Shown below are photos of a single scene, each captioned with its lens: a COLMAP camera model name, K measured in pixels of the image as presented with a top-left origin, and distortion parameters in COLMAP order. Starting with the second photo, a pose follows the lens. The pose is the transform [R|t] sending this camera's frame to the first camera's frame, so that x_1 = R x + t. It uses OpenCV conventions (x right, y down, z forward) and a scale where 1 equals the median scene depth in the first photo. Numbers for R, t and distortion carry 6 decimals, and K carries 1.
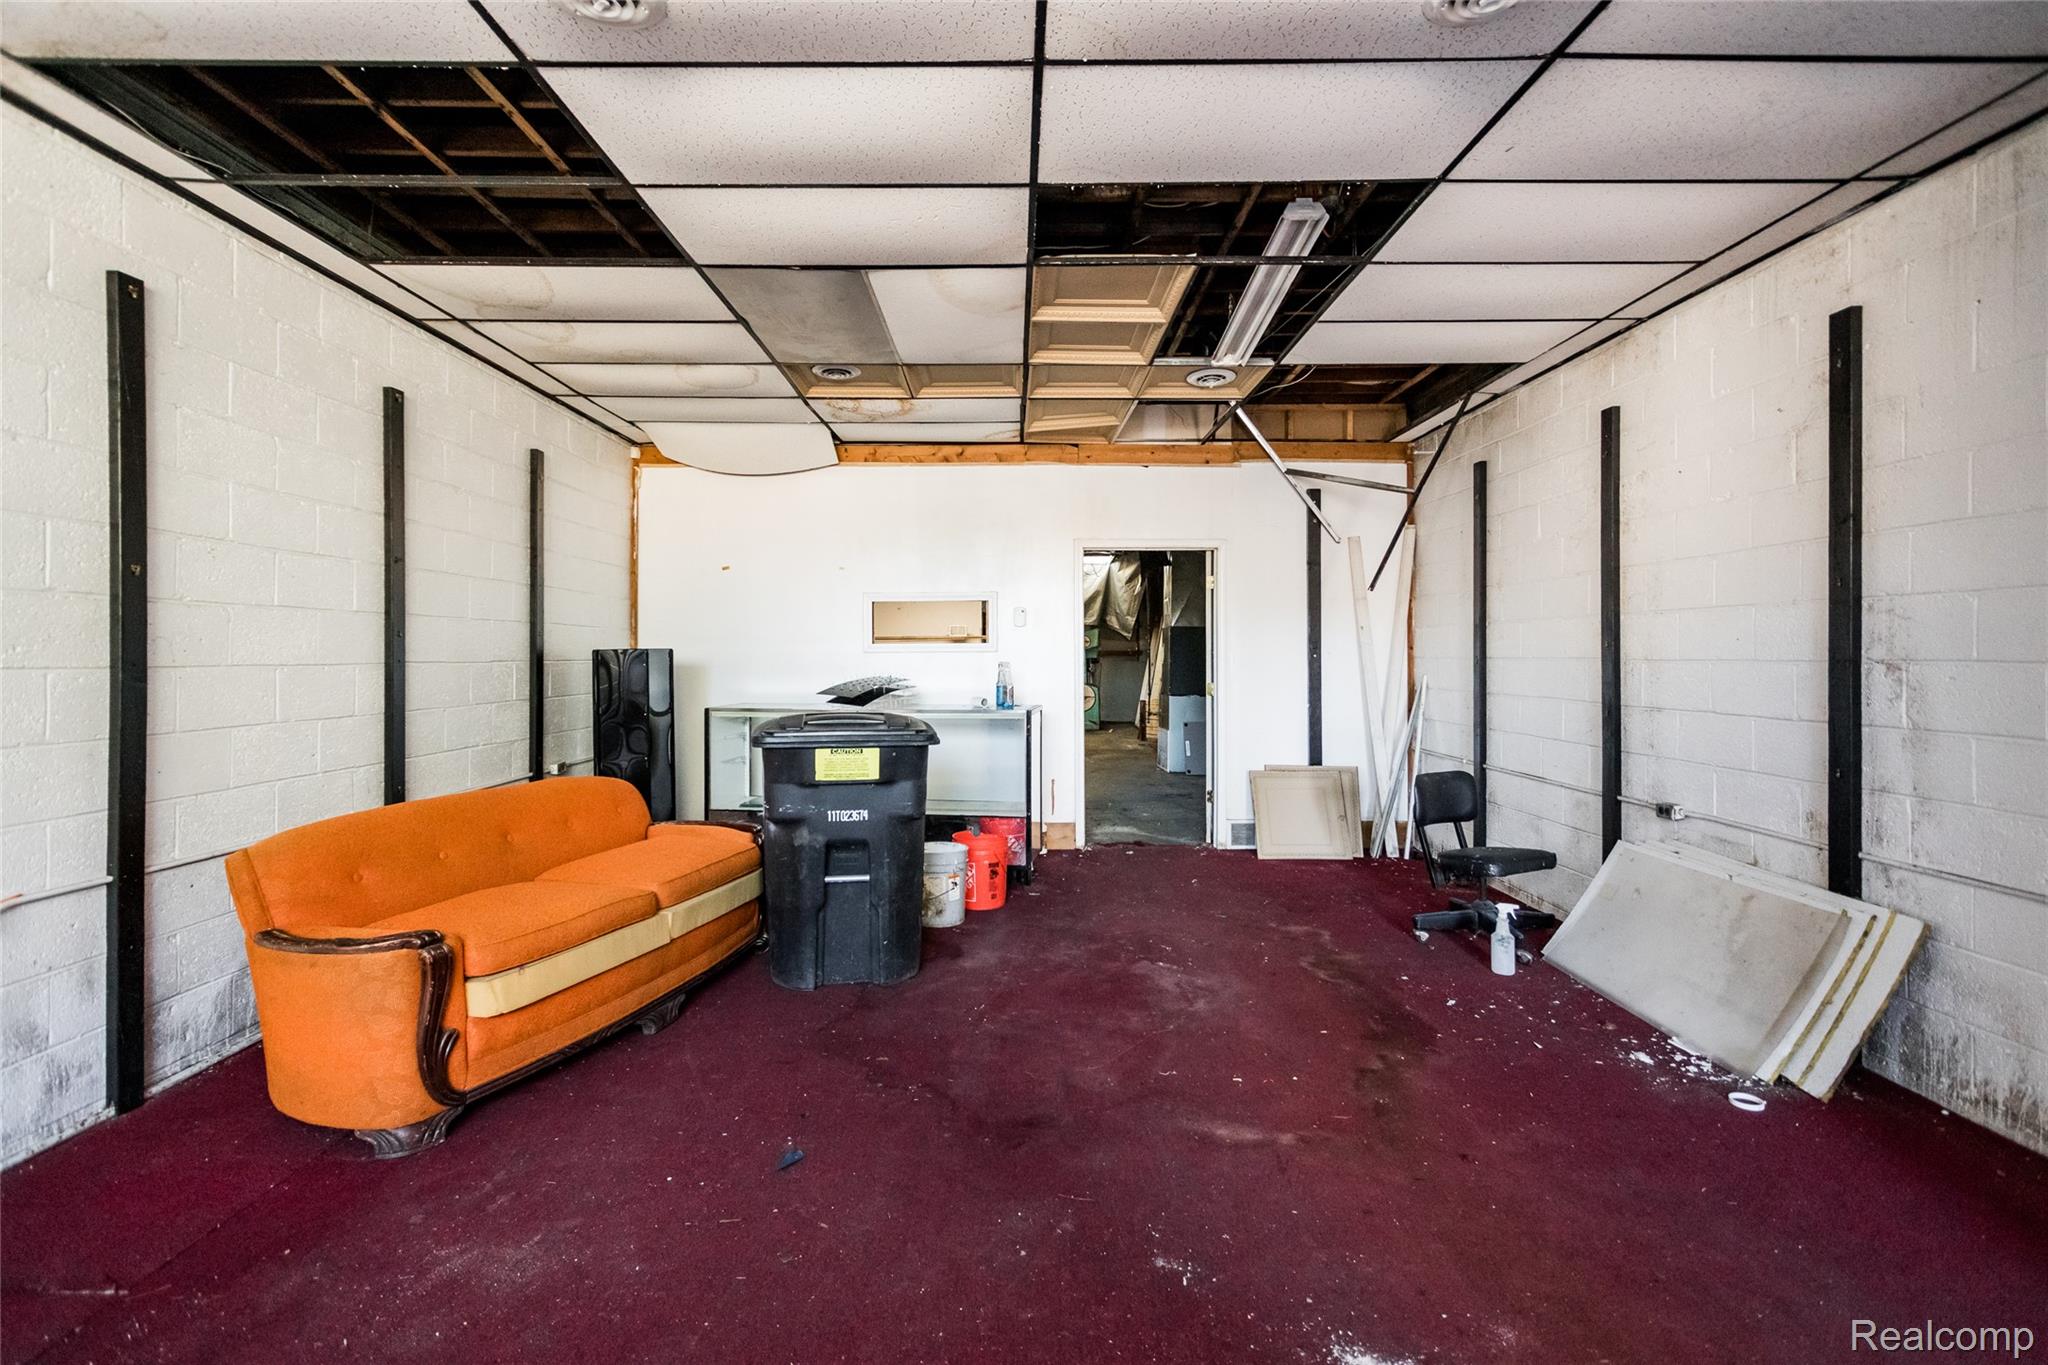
lens RADIAL K [[973.0, 0, 1005.3], [0, 973.0, 653.6], [0, 0, 1]] dist [0.003050, 0.001577]
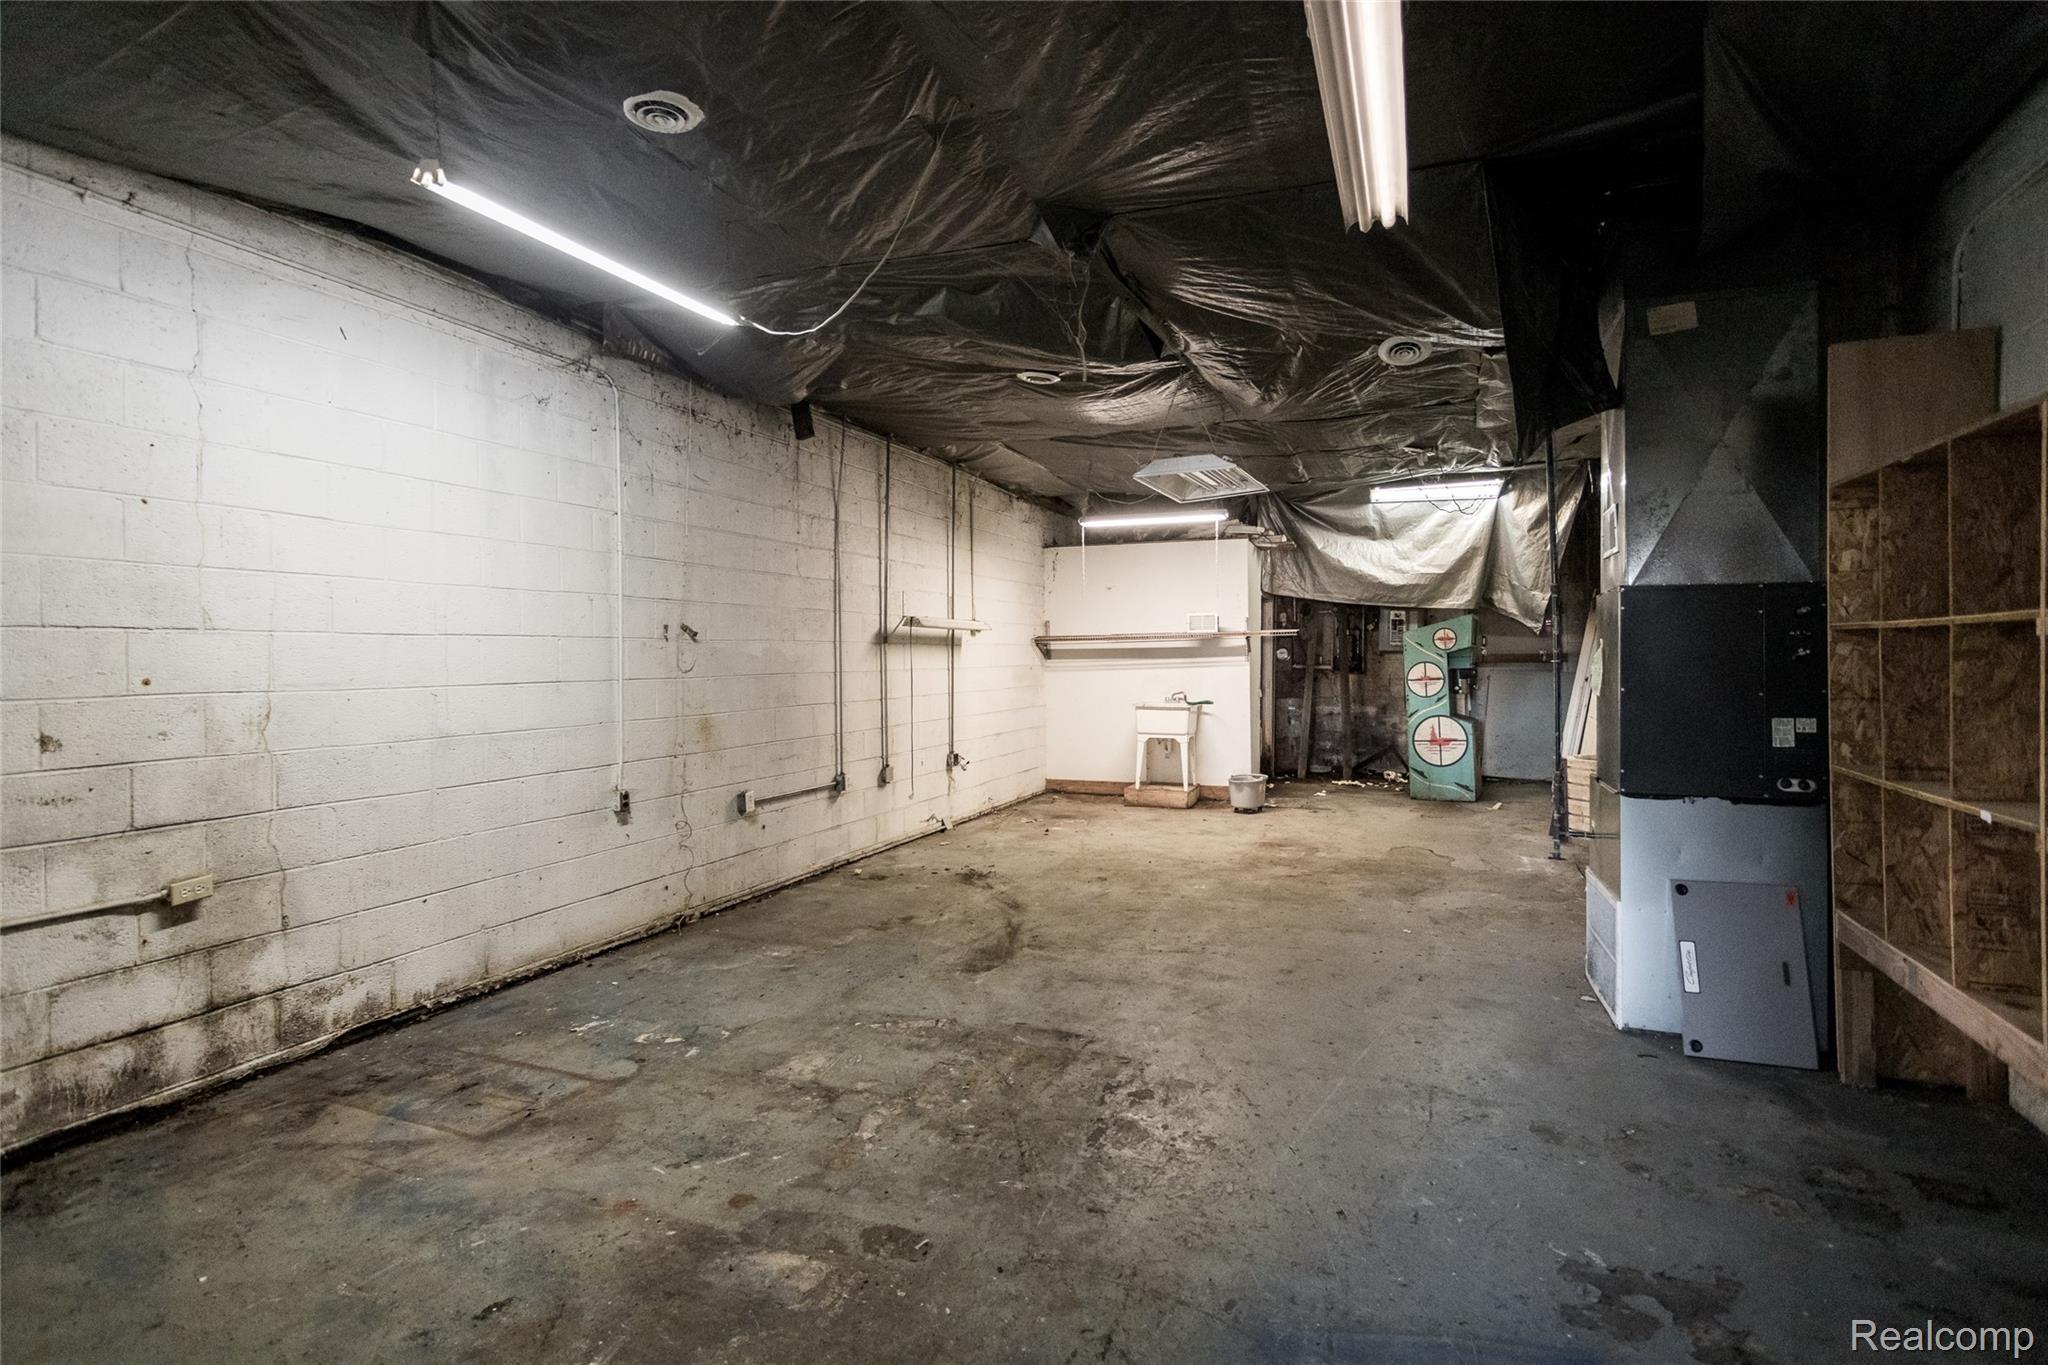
lens RADIAL K [[973.0, 0, 1024.8], [0, 973.0, 667.6], [0, 0, 1]] dist [0.003050, 0.001577]
pose [[0.926283, -0.004323, -0.376804, 0.307482], [0.008643, 0.999915, 0.009775, -0.014466], [0.376730, -0.012311, 0.926241, 1.775858]]
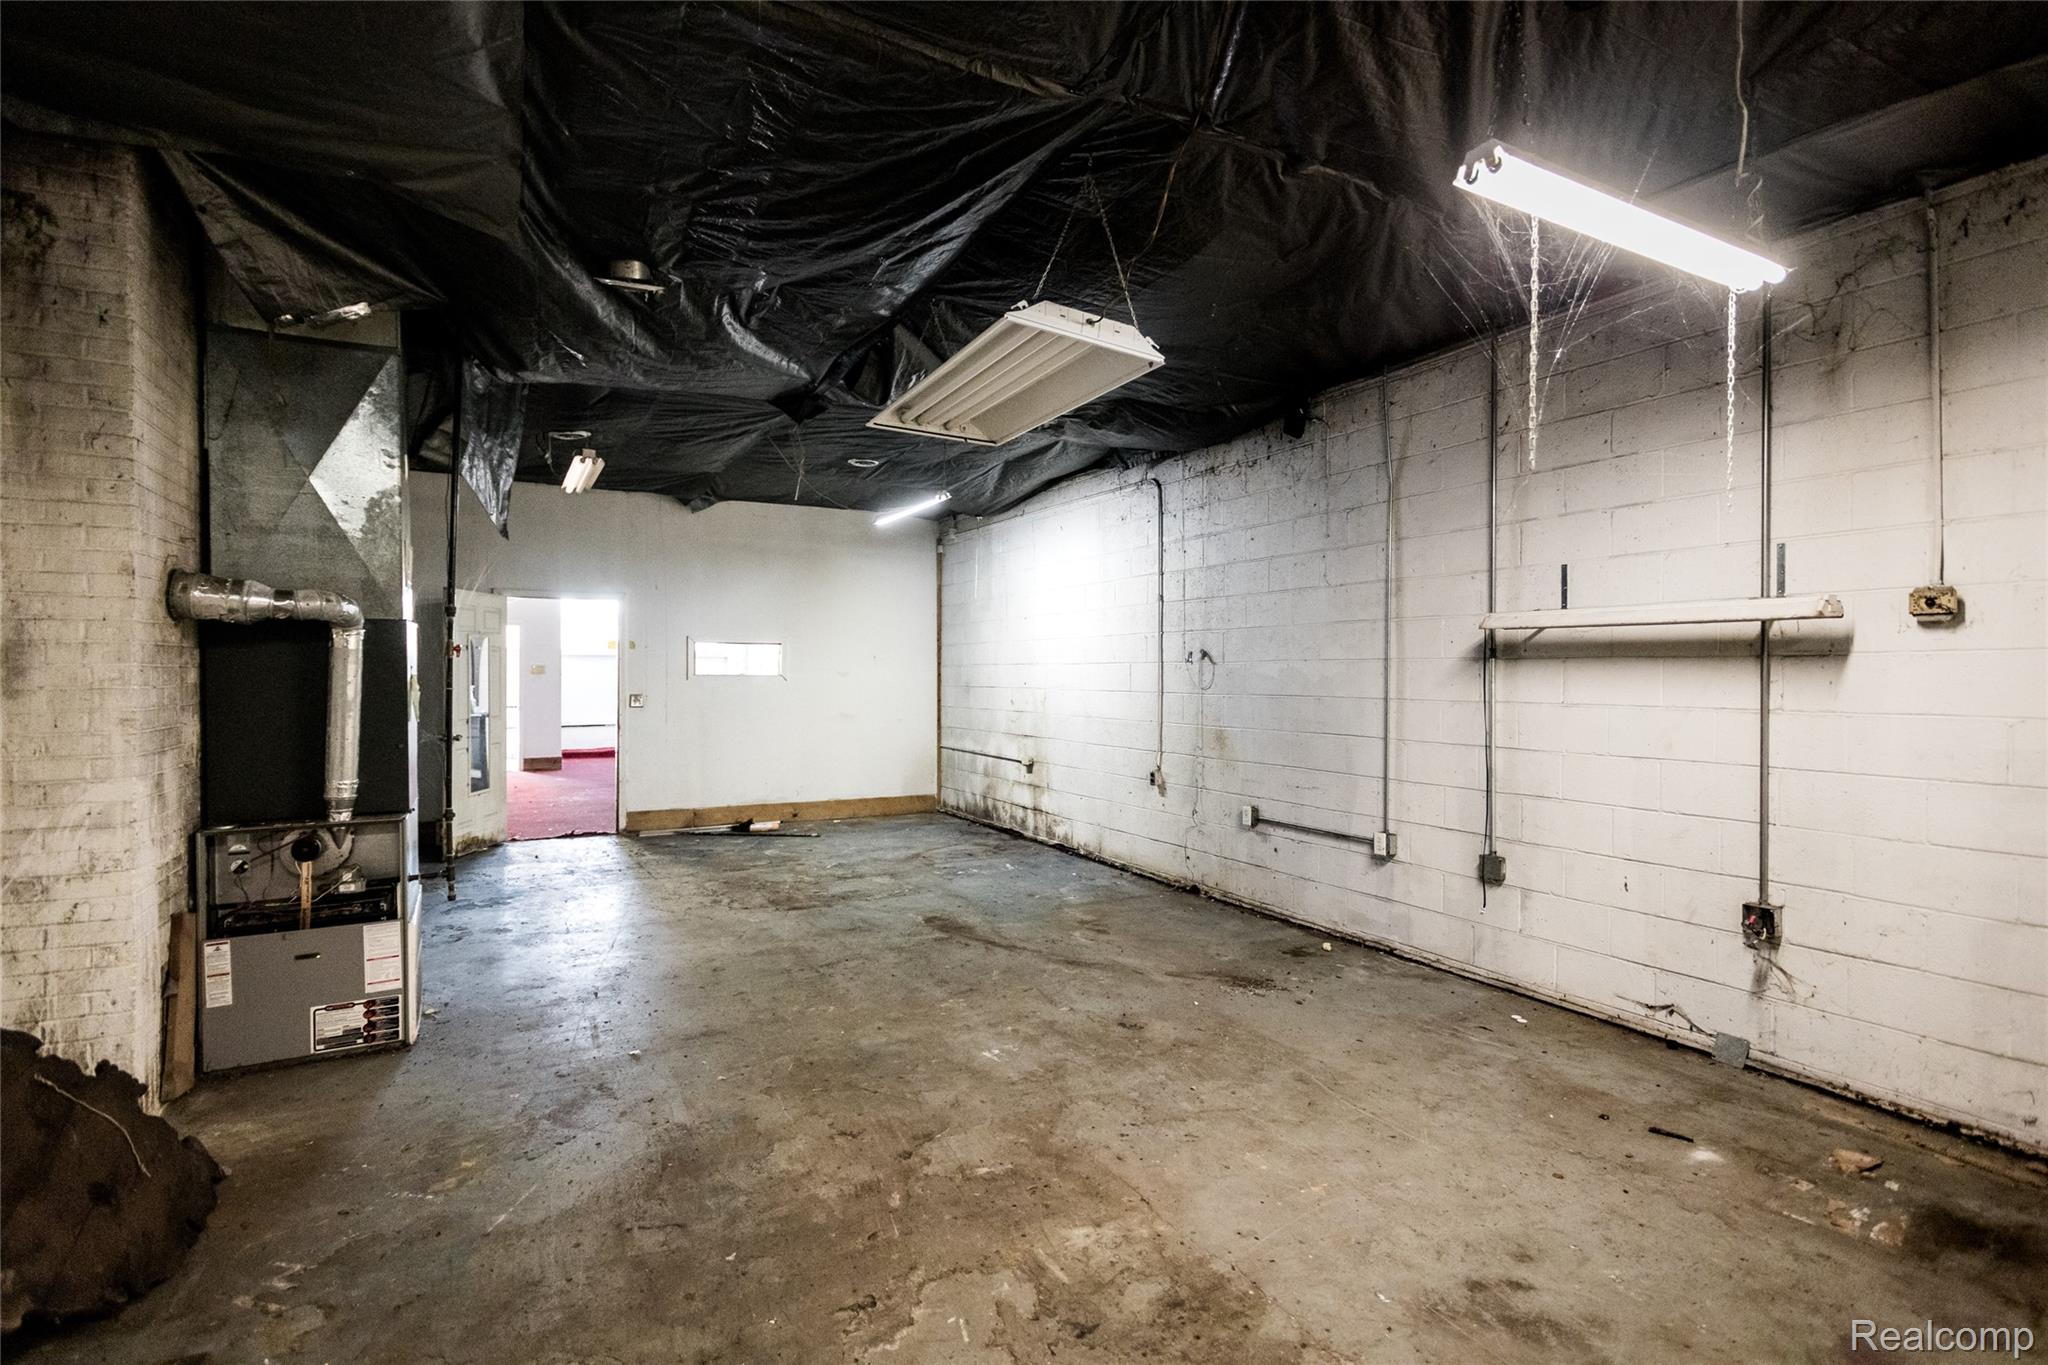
lens RADIAL K [[973.0, 0, 1028.0], [0, 973.0, 679.0], [0, 0, 1]] dist [0.003050, 0.001577]
pose [[-0.870739, 0.002759, -0.491738, 0.429524], [-0.002153, 0.999953, 0.009423, -0.031666], [0.491741, 0.009264, -0.870692, 4.231095]]
